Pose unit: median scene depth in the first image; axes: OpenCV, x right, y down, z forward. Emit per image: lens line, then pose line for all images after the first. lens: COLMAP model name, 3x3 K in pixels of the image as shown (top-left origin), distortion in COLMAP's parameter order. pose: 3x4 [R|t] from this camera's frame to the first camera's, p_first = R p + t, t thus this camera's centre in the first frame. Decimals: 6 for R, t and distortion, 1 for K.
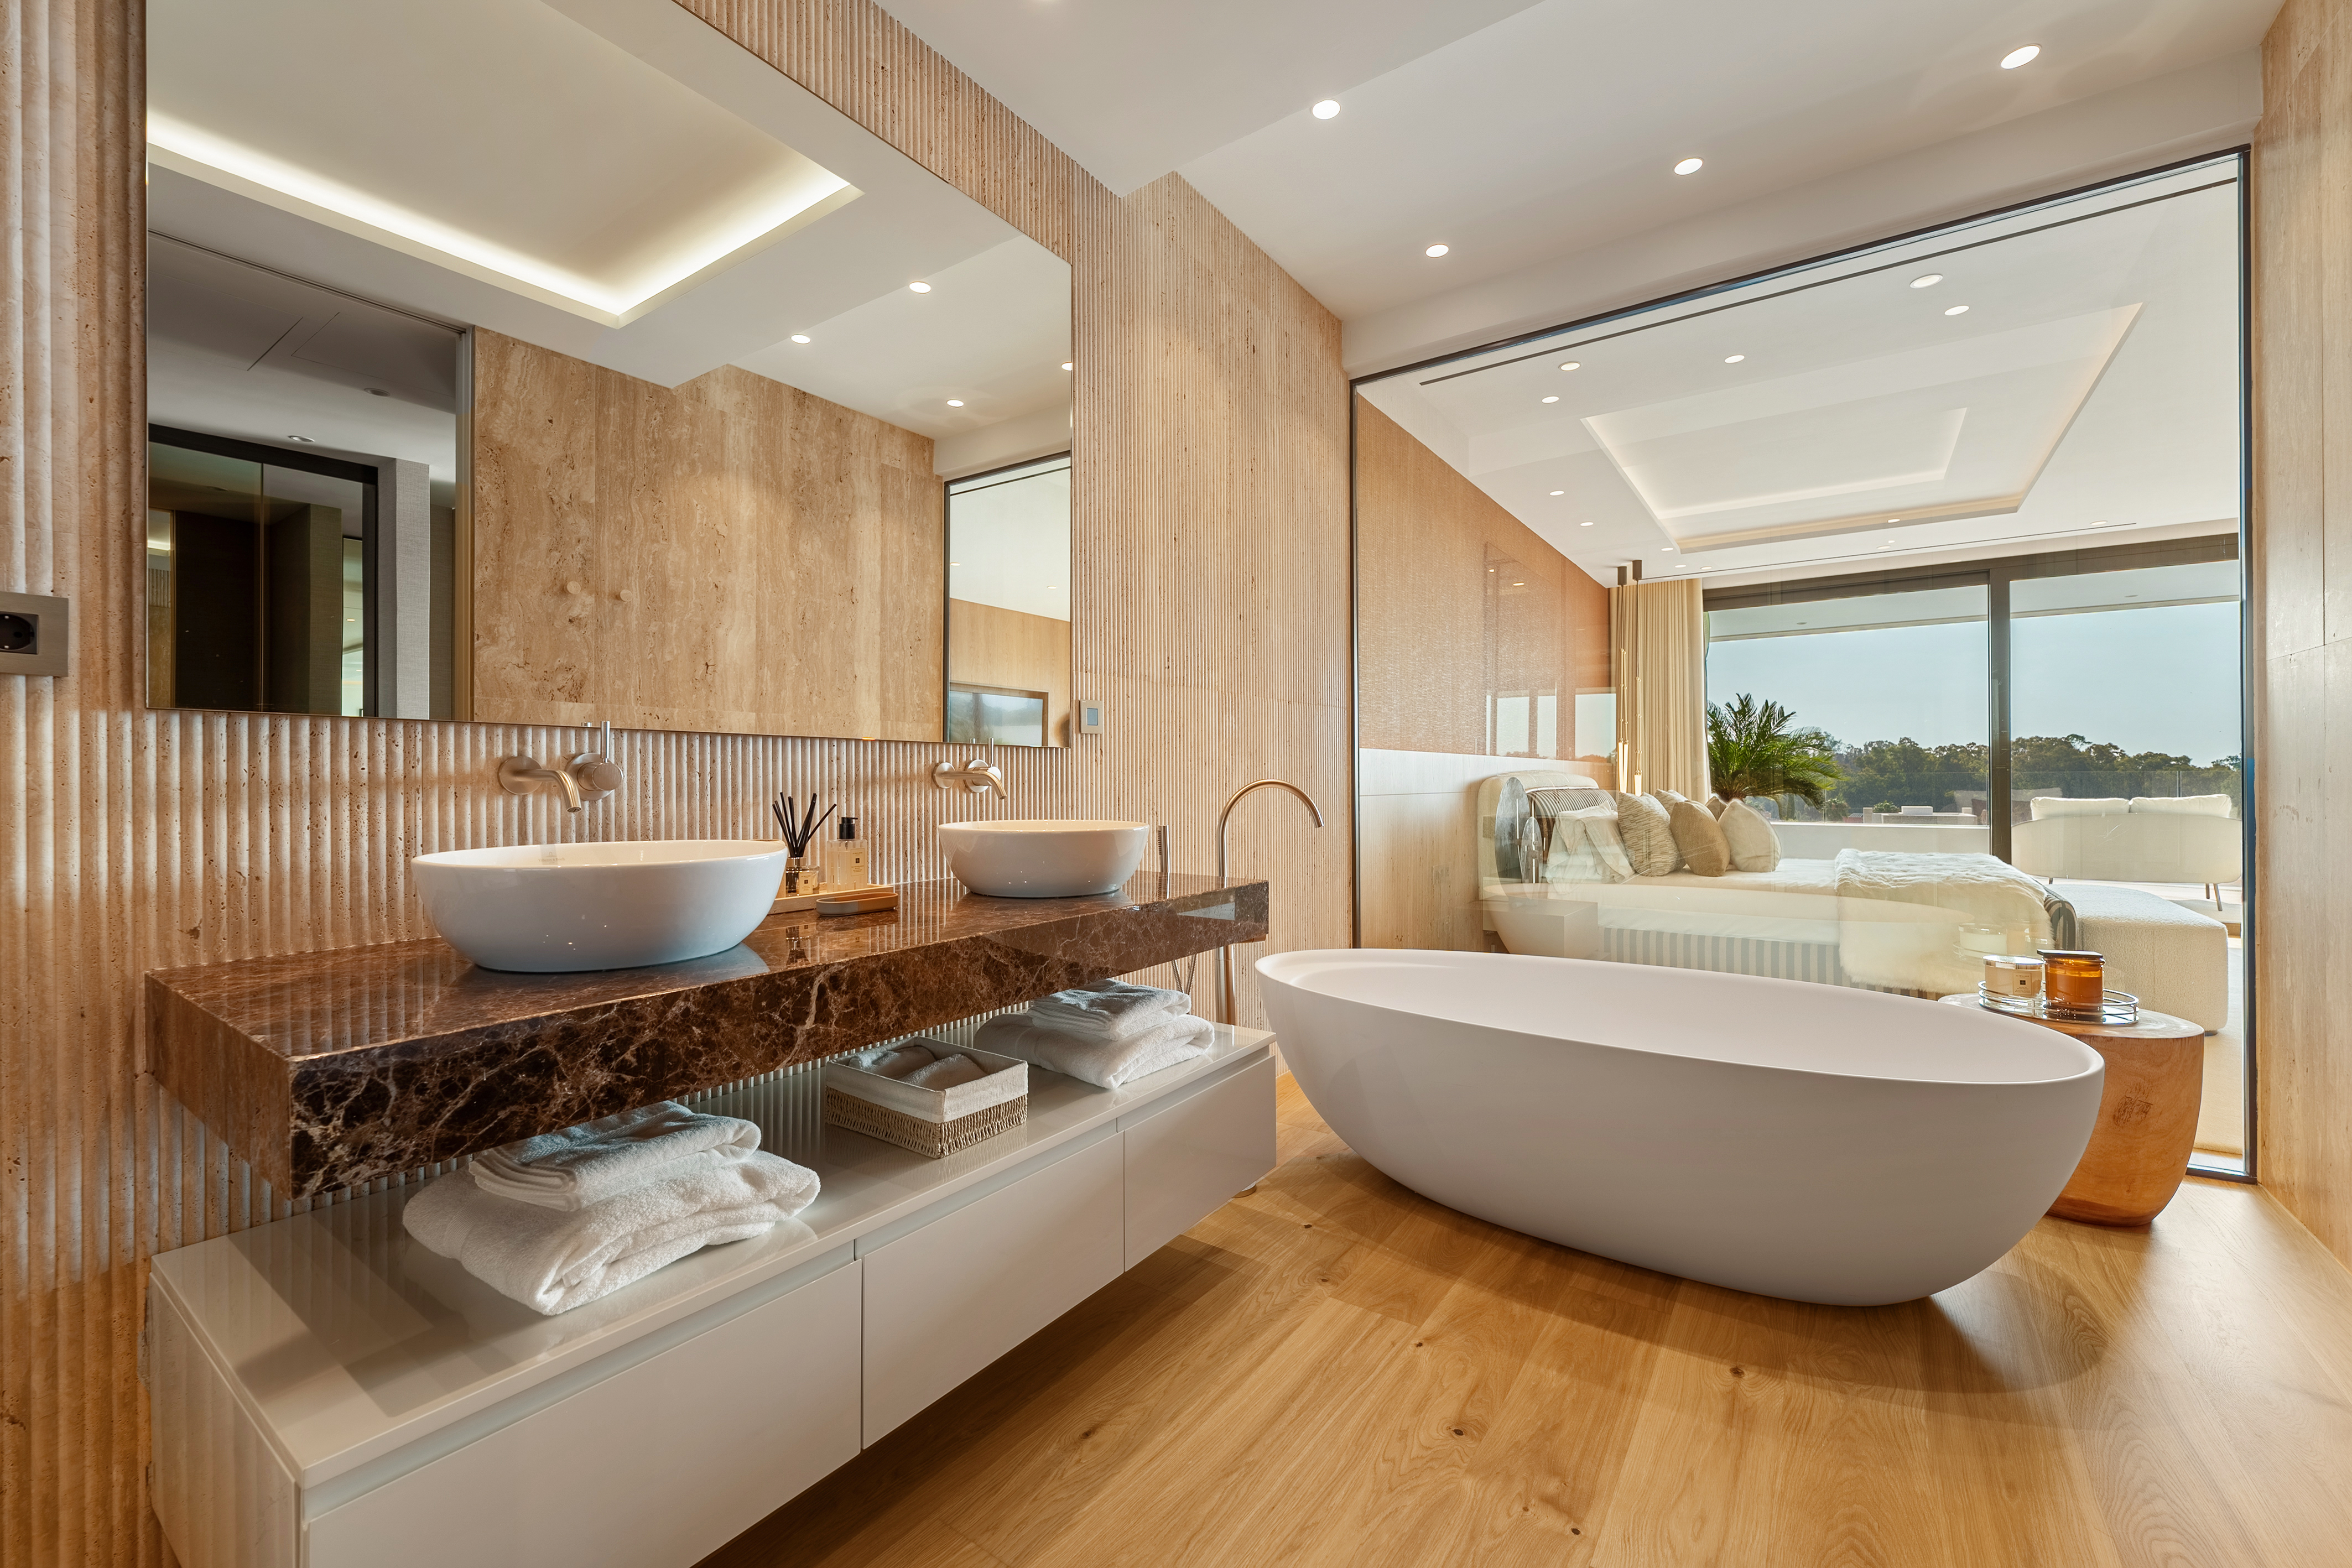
lens RADIAL K [[956.1, 0, 1181.1], [0, 956.1, 780.0], [0, 0, 1]] dist [-0.002842, -0.000549]
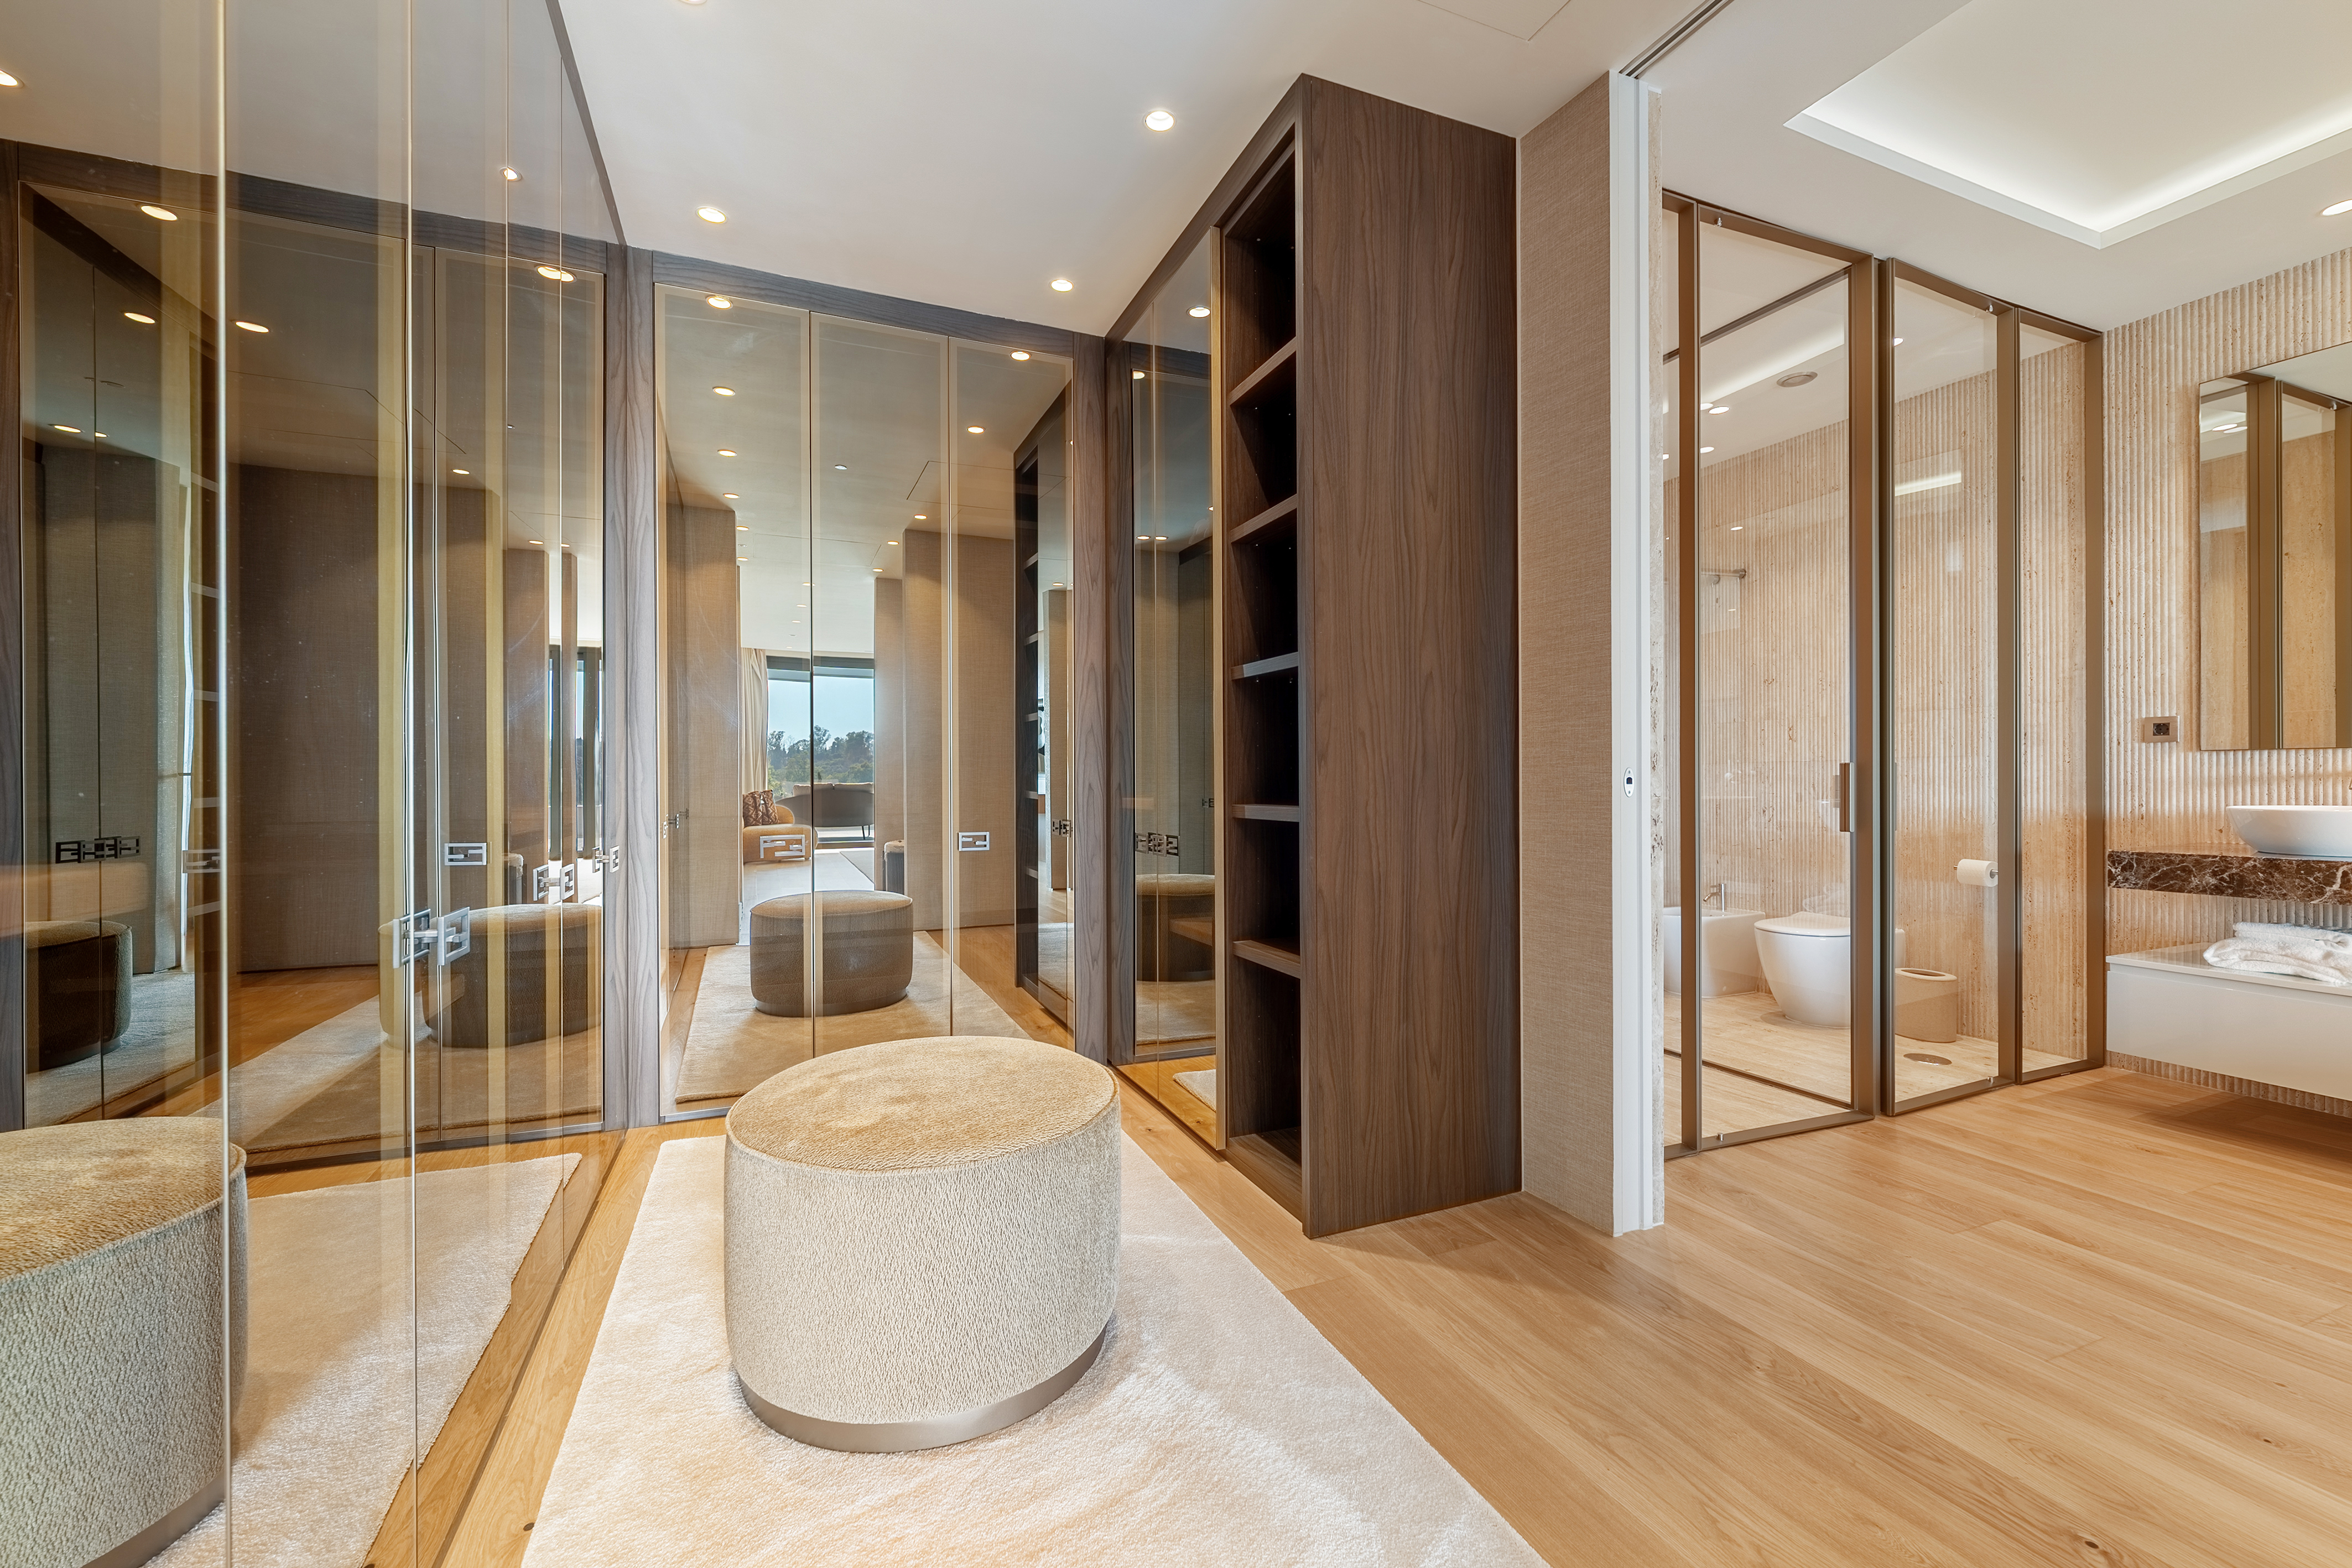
lens RADIAL K [[956.1, 0, 1172.8], [0, 956.1, 782.0], [0, 0, 1]] dist [-0.002842, -0.000549]
pose [[-0.548810, 0.003657, -0.835939, 3.315012], [0.004700, 0.999988, 0.001289, 0.000824], [0.835934, -0.003221, -0.548821, -0.024469]]
